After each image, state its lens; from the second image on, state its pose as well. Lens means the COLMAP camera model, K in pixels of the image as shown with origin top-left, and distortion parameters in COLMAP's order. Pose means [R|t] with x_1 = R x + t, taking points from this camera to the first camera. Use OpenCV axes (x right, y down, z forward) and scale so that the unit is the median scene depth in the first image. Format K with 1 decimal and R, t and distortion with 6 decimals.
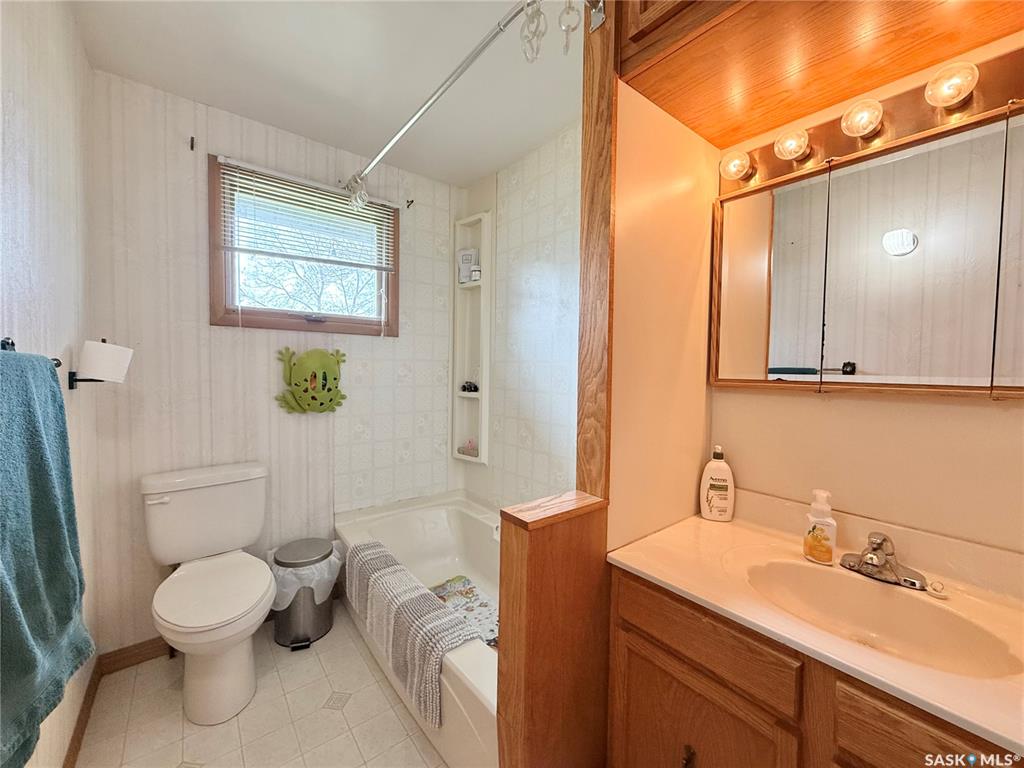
lens RADIAL K [[406.6, 0, 509.0], [0, 406.6, 382.7], [0, 0, 1]] dist [-0.000463, 0.000143]
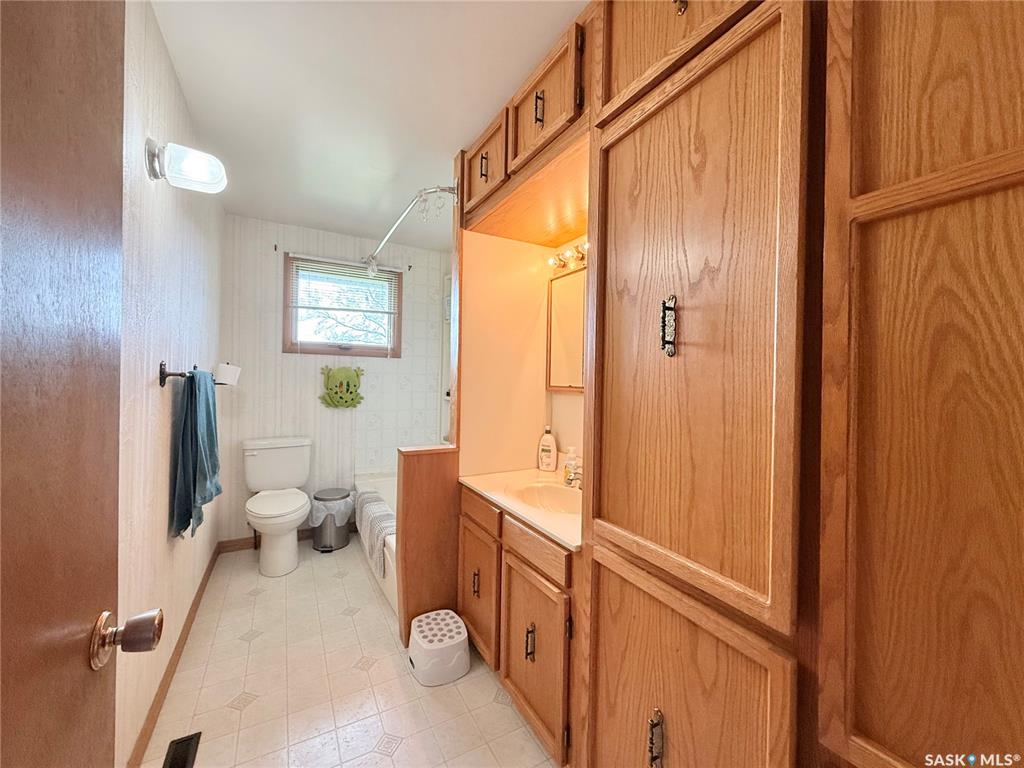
lens RADIAL K [[406.6, 0, 509.0], [0, 406.6, 382.7], [0, 0, 1]] dist [-0.000463, 0.000143]
pose [[0.986363, 0.005886, -0.164477, 0.444951], [-0.011467, 0.999390, -0.033000, 0.025182], [0.164183, 0.034436, 0.985829, -0.475657]]
